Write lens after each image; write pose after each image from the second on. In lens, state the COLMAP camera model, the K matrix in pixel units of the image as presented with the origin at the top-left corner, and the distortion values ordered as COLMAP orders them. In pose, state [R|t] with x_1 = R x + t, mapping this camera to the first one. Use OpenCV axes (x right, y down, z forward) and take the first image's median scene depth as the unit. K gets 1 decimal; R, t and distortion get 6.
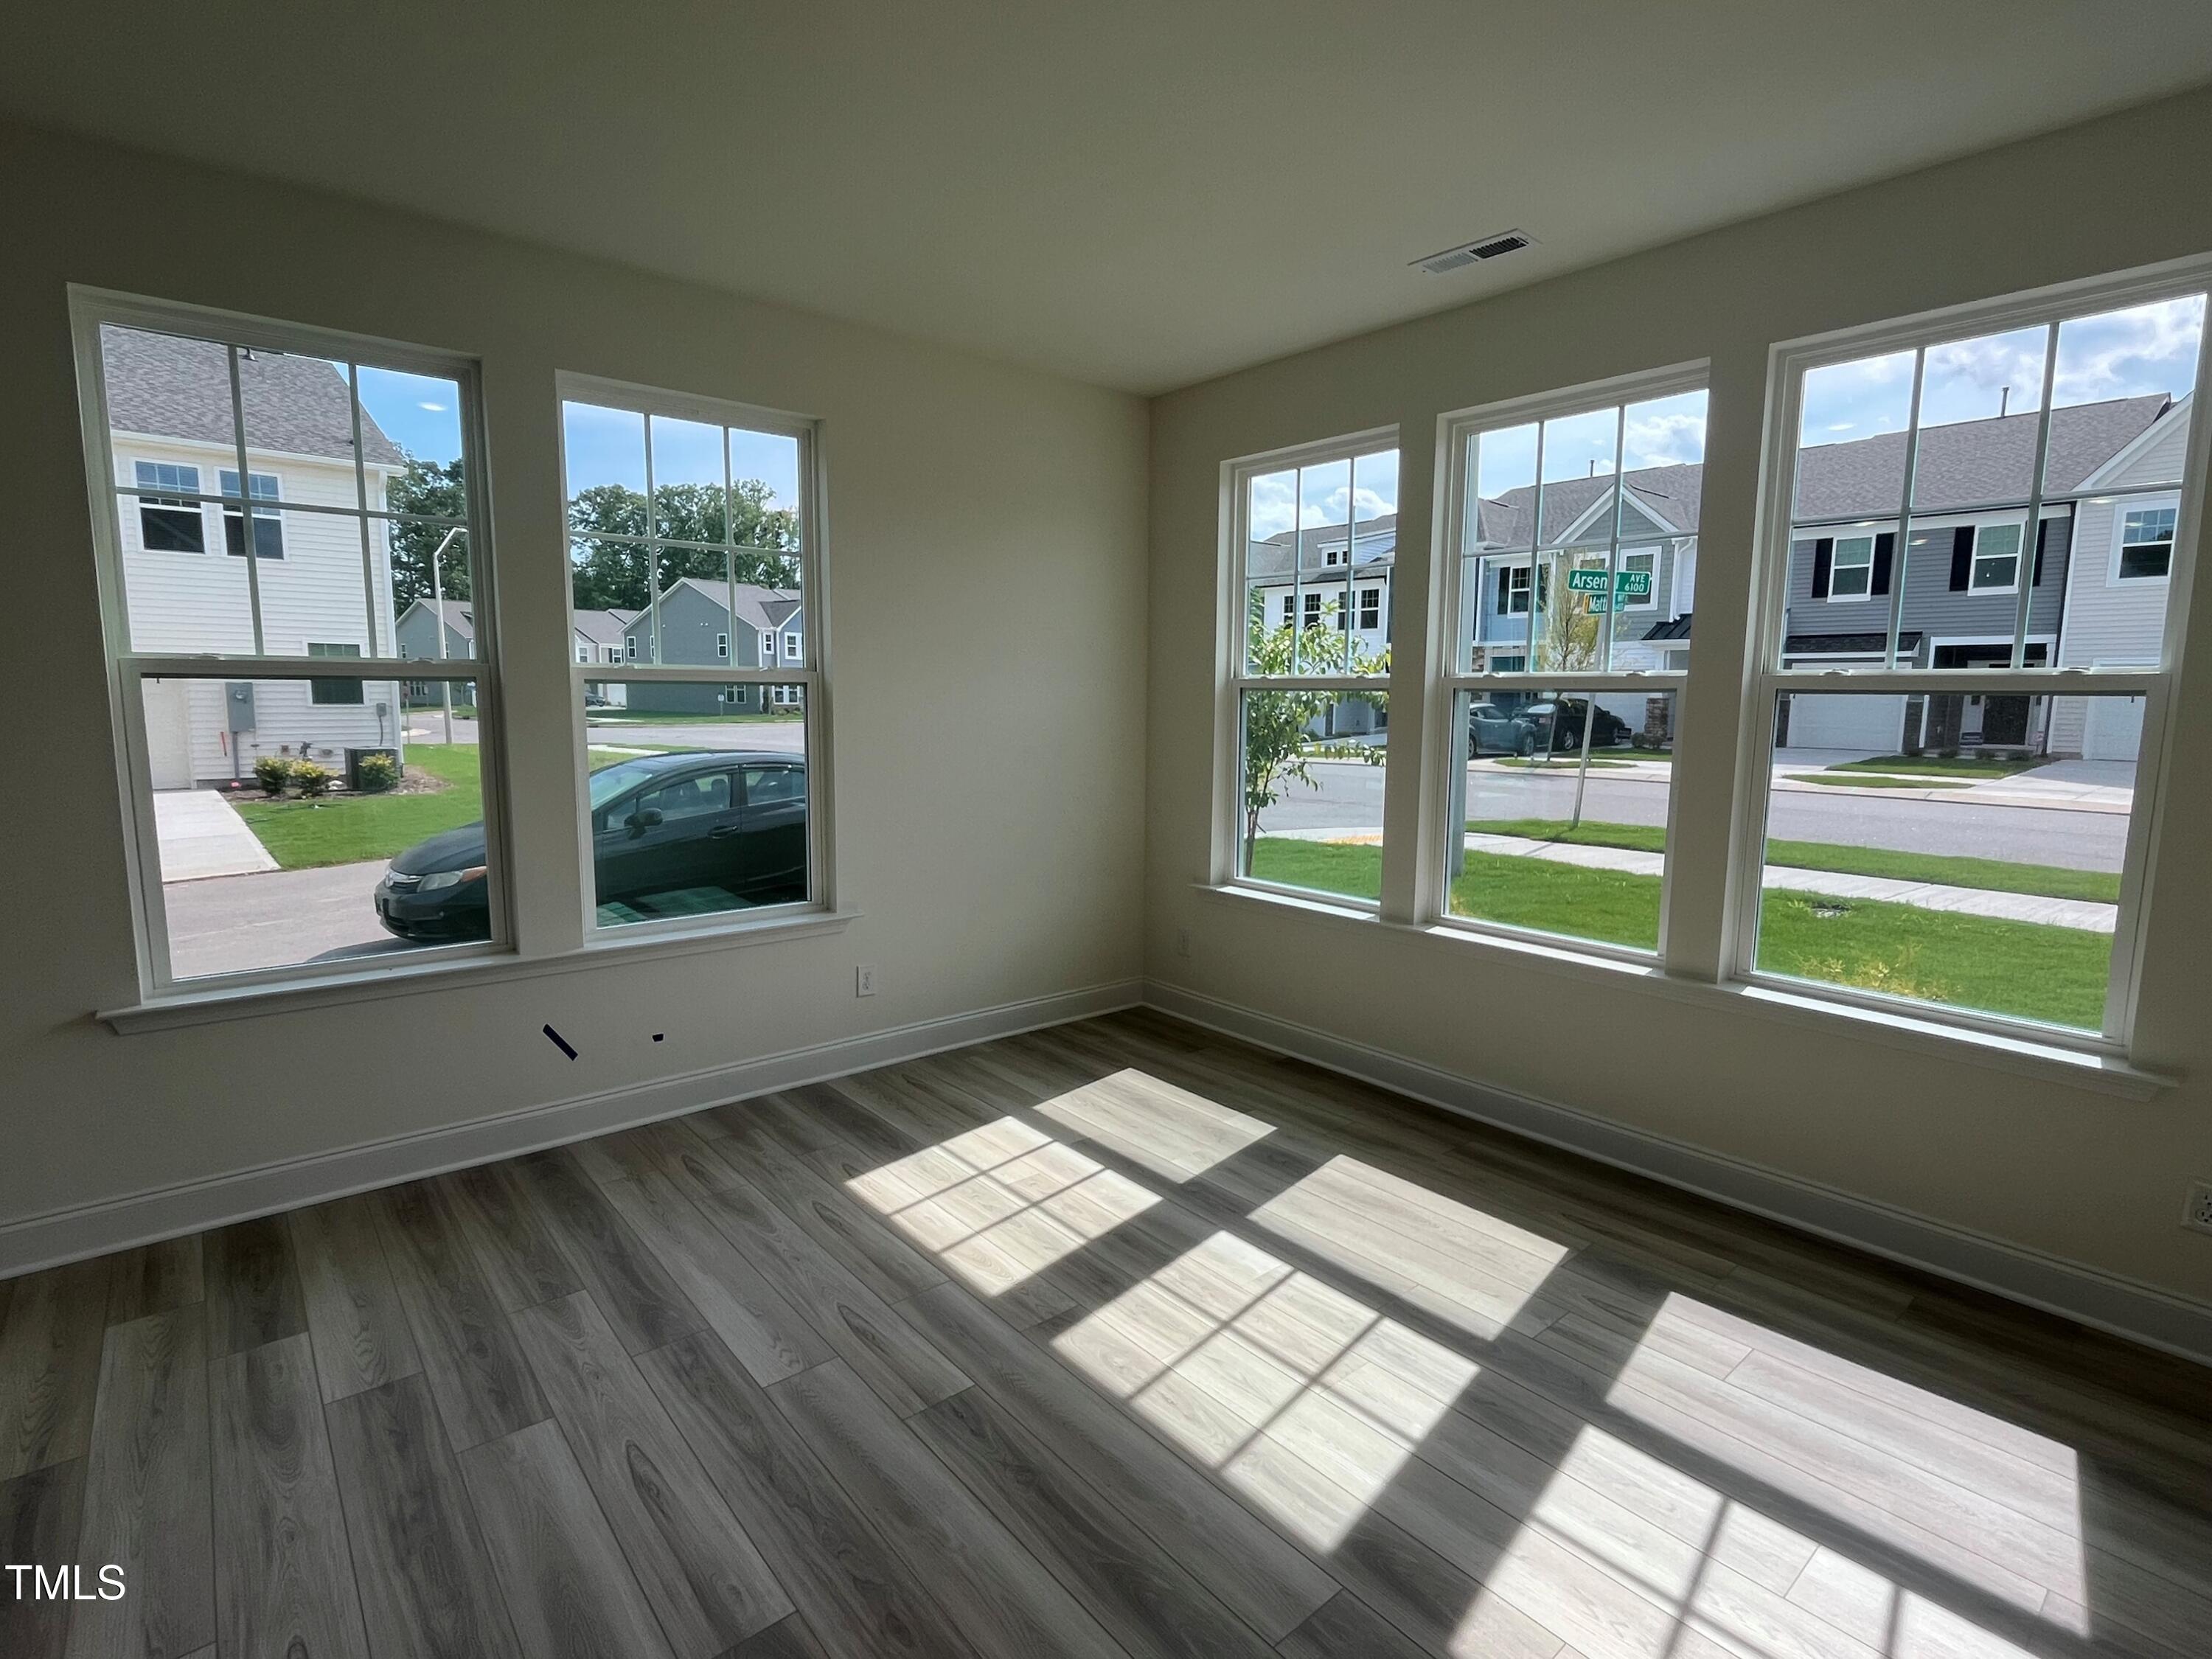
lens RADIAL K [[1079.4, 0, 1108.5], [0, 1079.4, 833.6], [0, 0, 1]] dist [-0.004305, 0.000333]
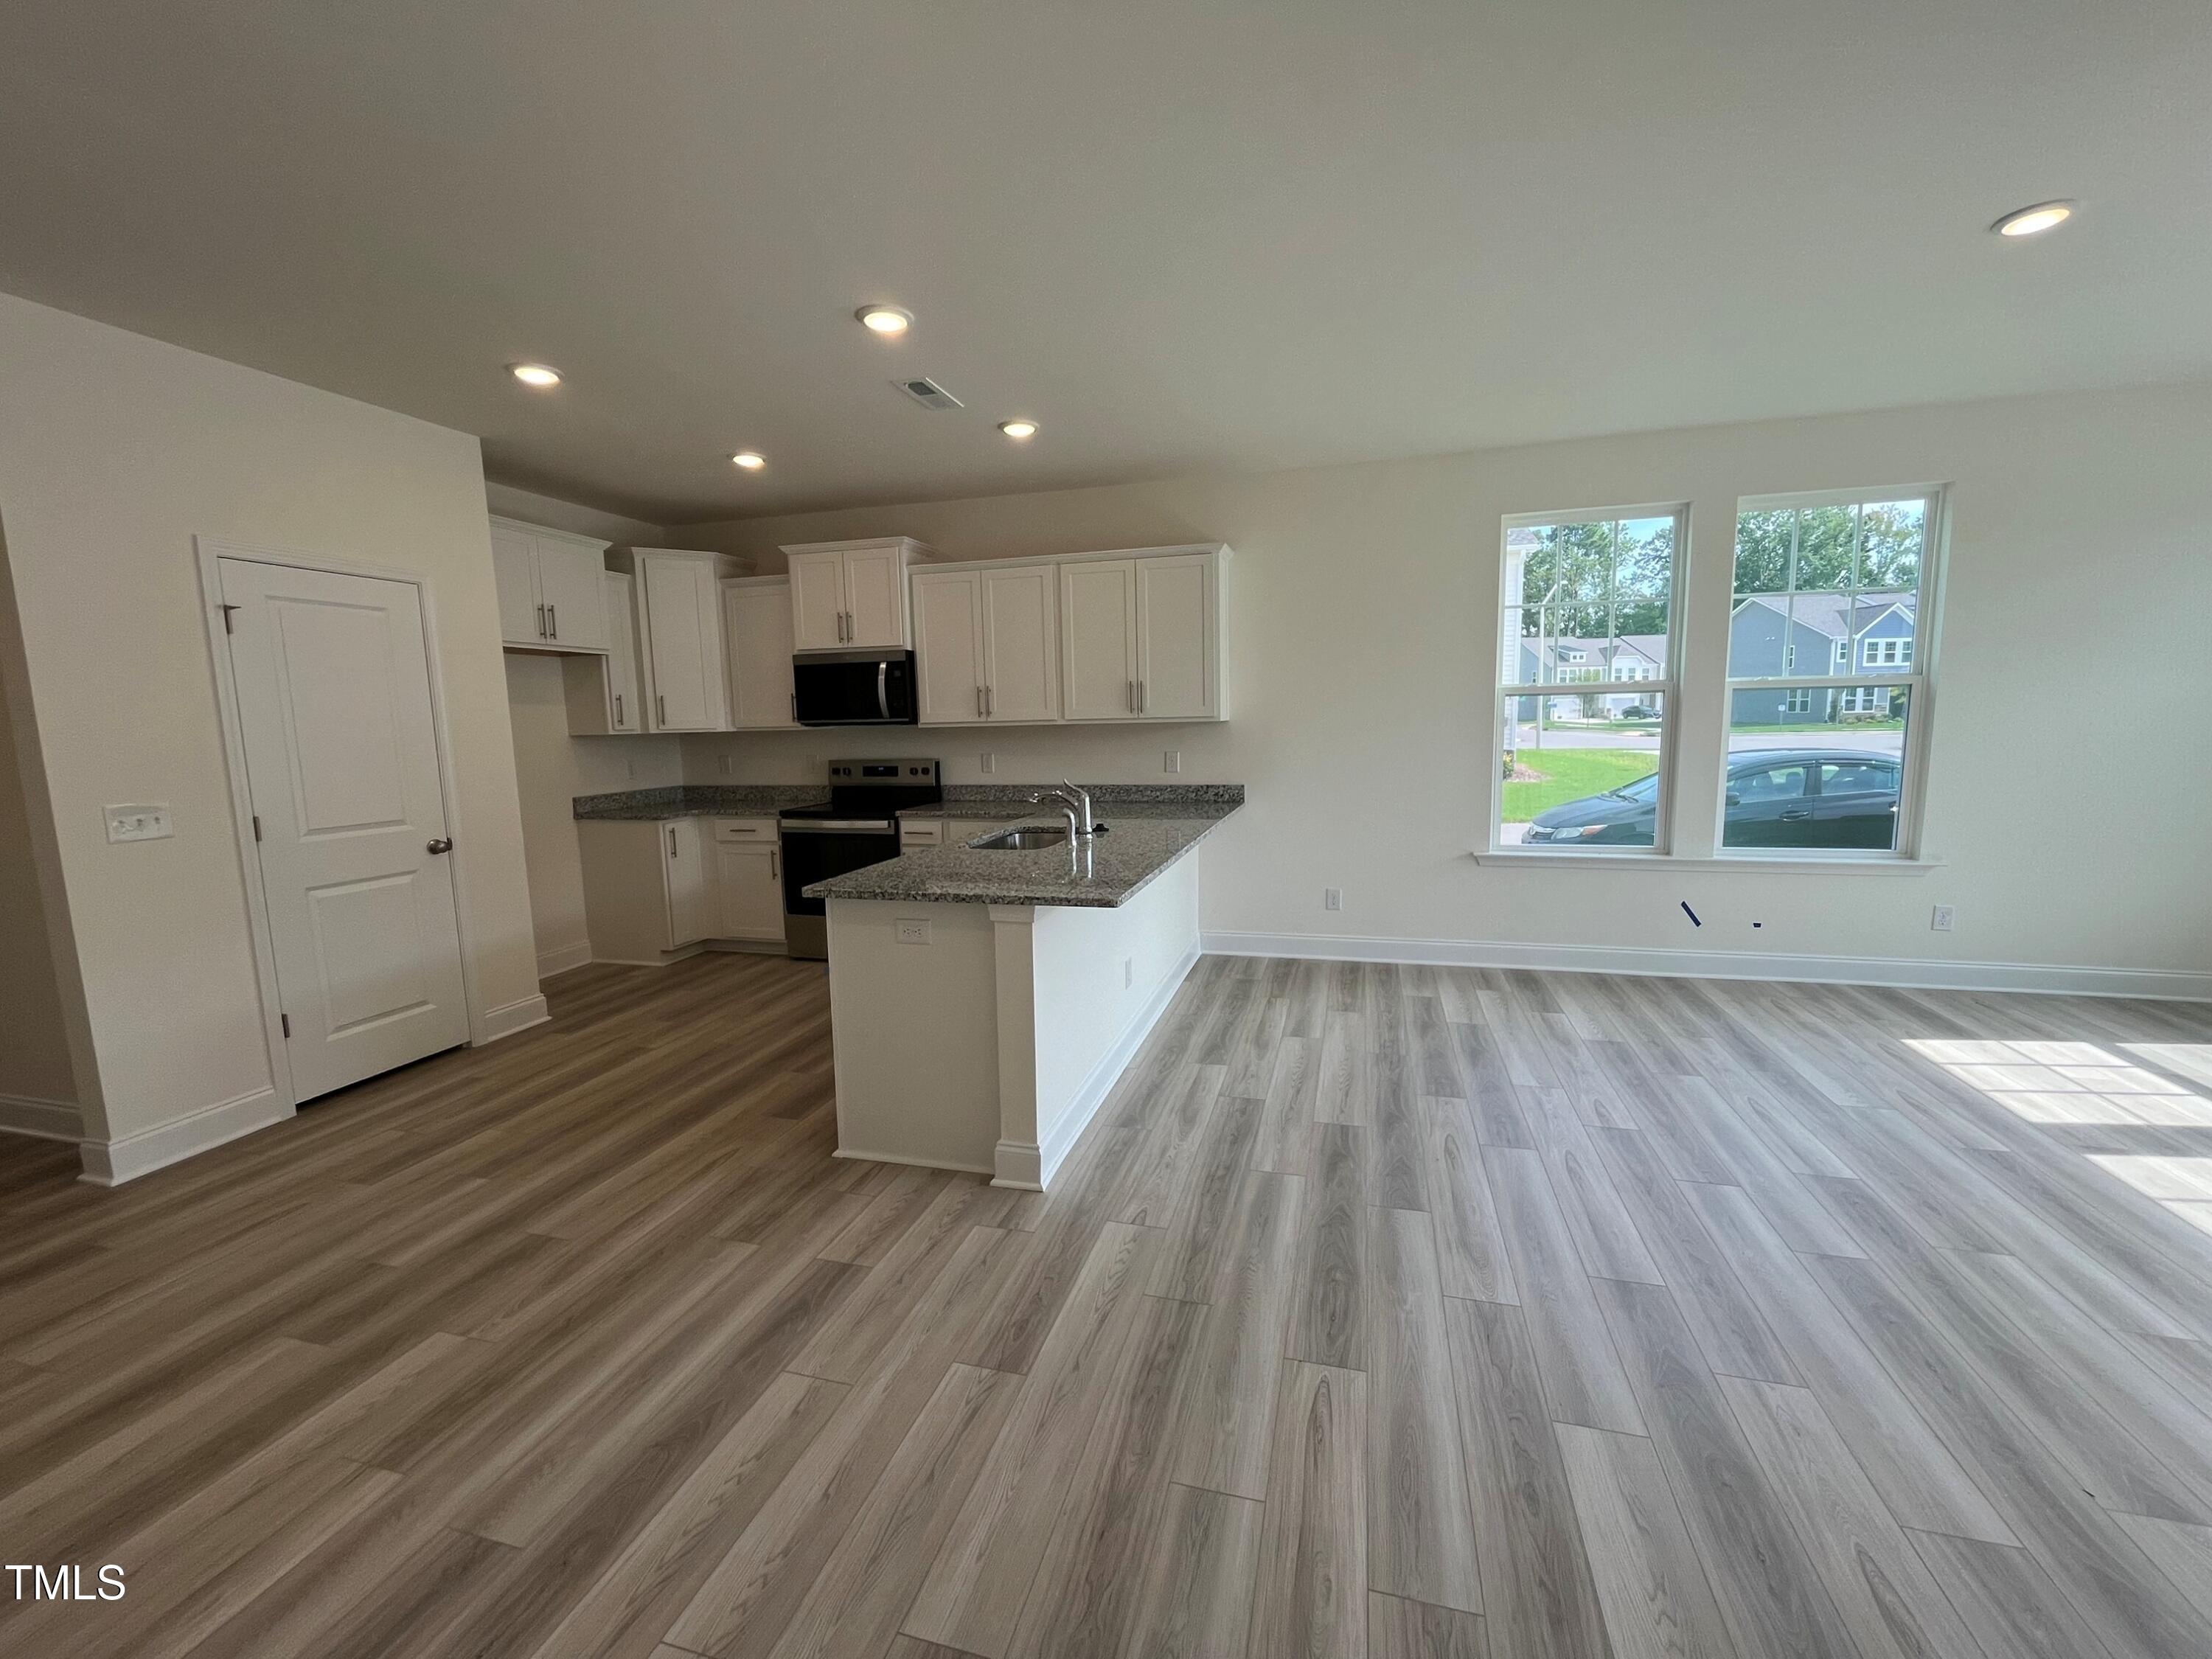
lens RADIAL K [[903.4, 0, 1109.5], [0, 903.4, 833.2], [0, 0, 1]] dist [-0.003341, 0.000510]
pose [[0.560596, 0.086177, -0.823593, 0.080114], [-0.080137, 0.995548, 0.049622, 0.055526], [0.824203, 0.038182, 0.565006, -0.362936]]
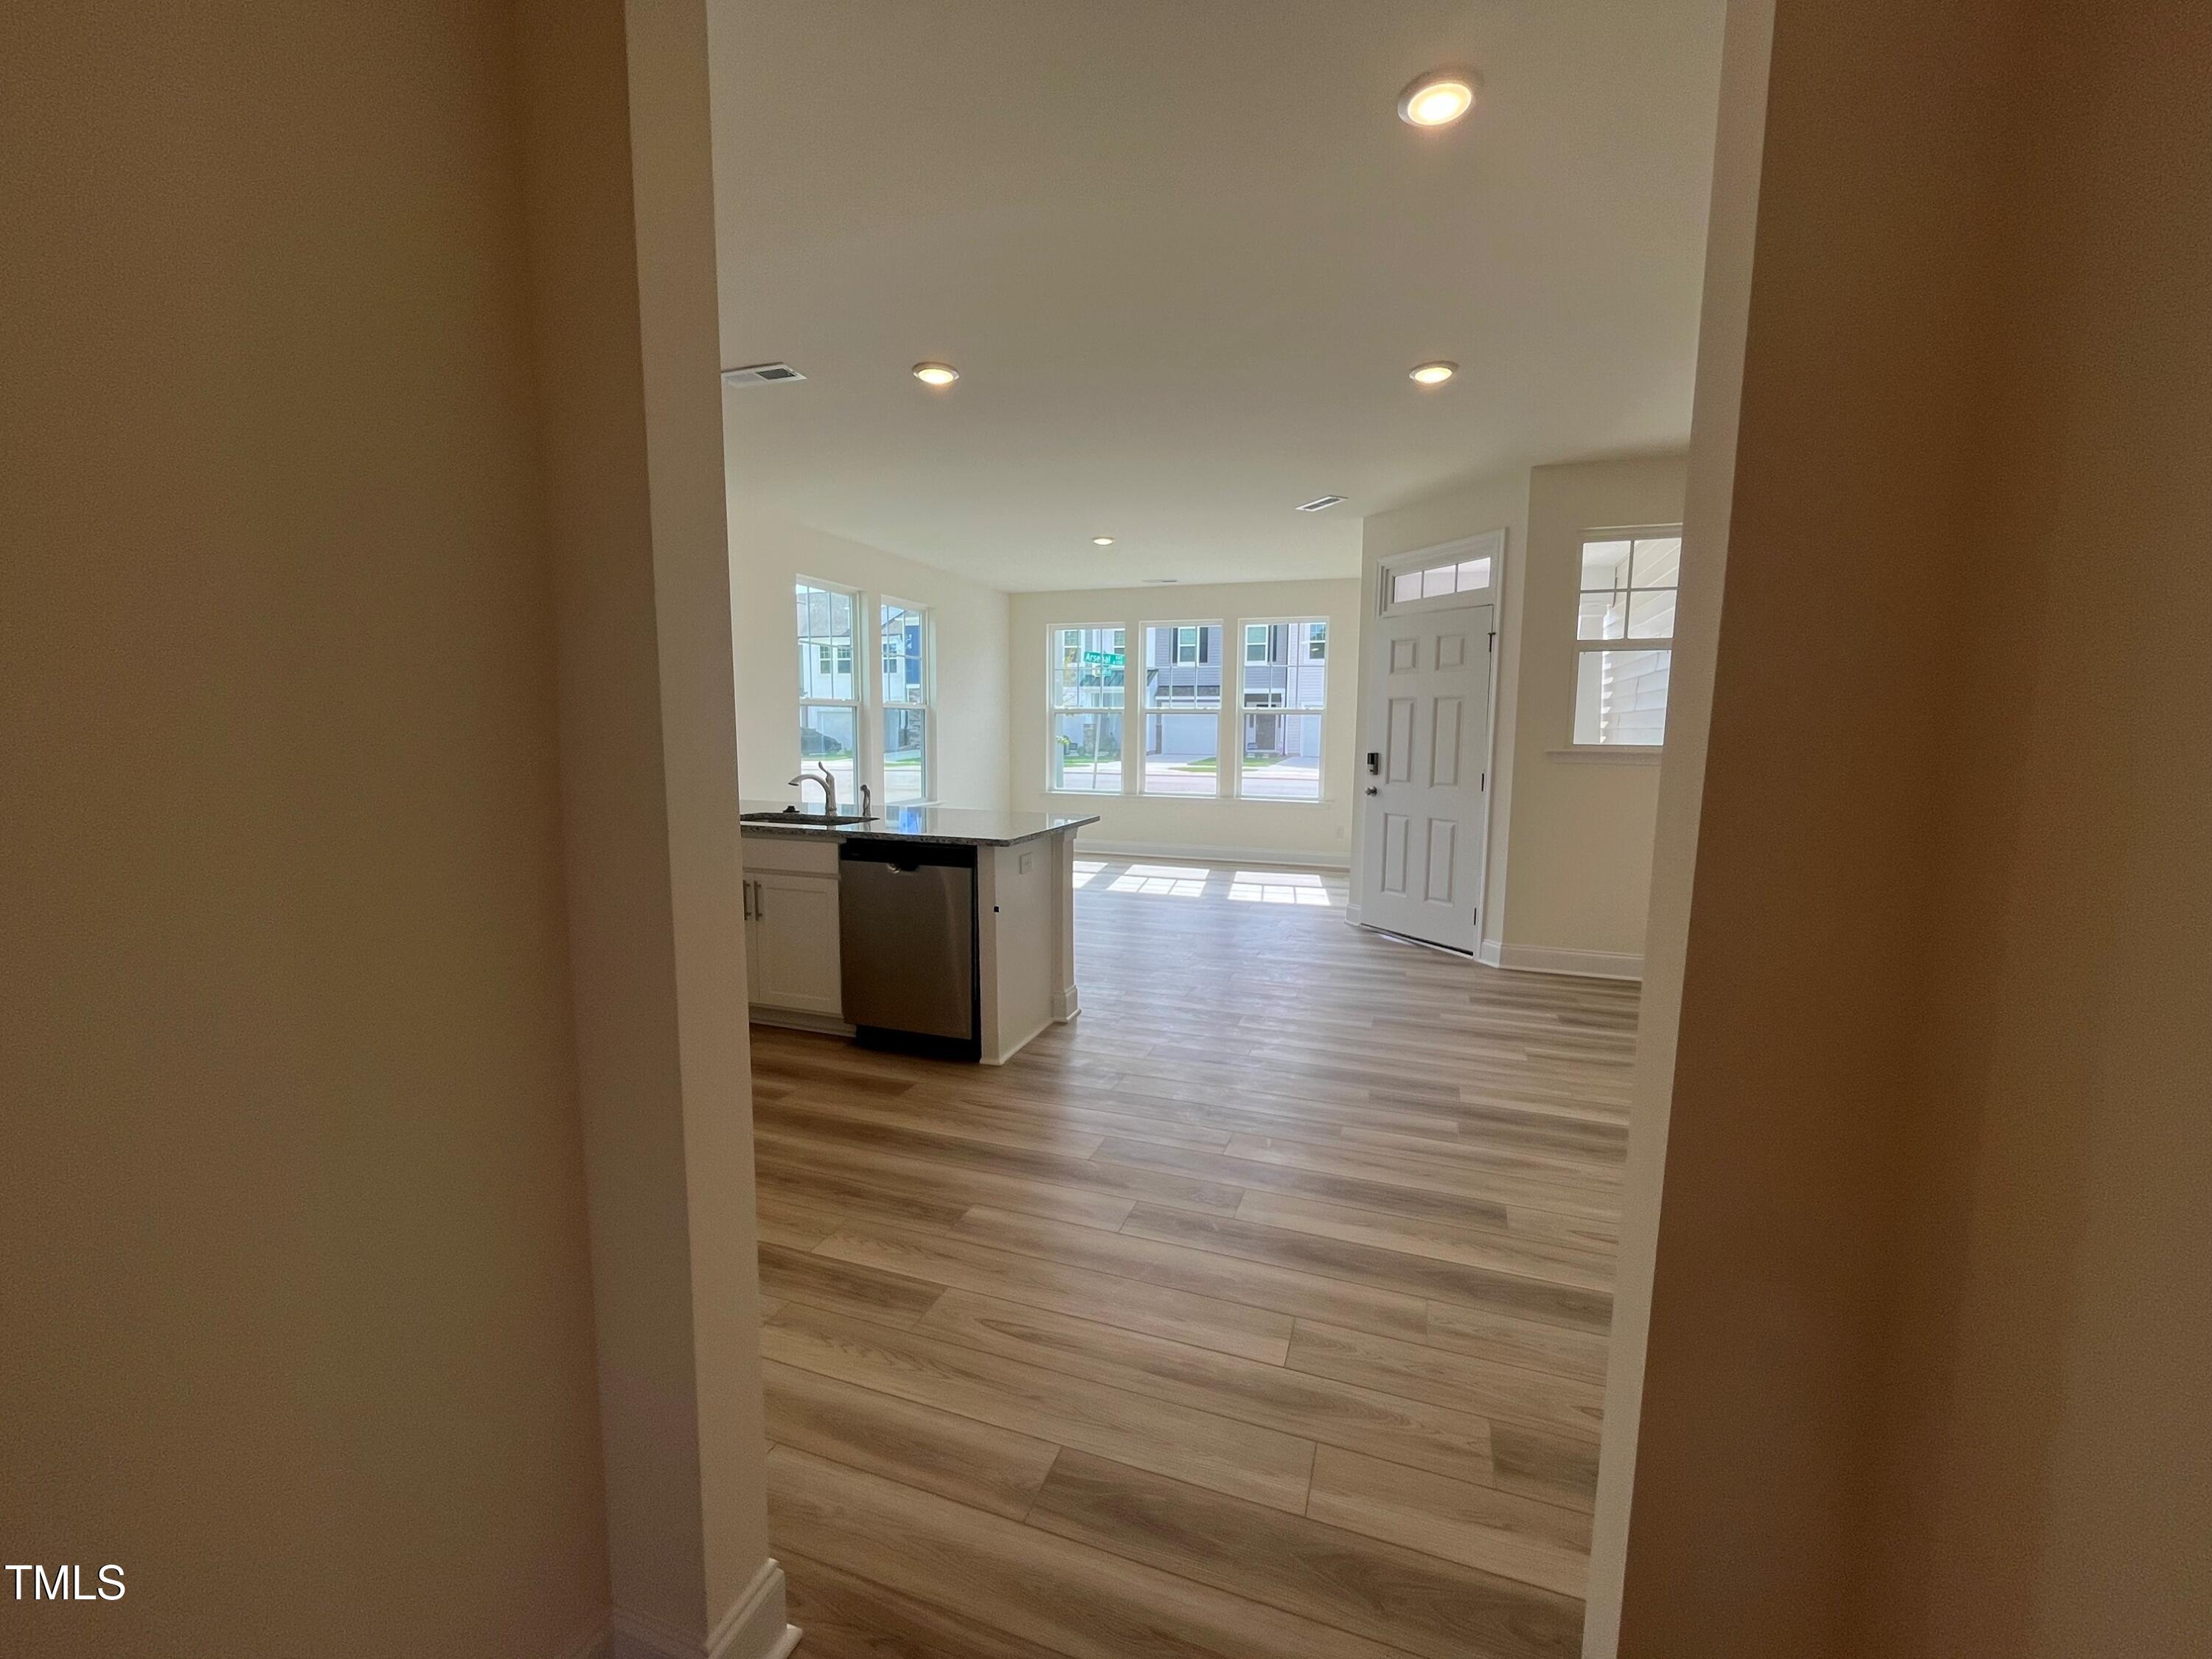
lens RADIAL K [[903.4, 0, 1109.5], [0, 903.4, 833.2], [0, 0, 1]] dist [-0.003341, 0.000510]
pose [[0.862183, -0.060653, 0.502954, -0.835883], [0.064364, 0.997876, 0.010003, 0.131860], [-0.502492, 0.023748, 0.864255, -0.873724]]
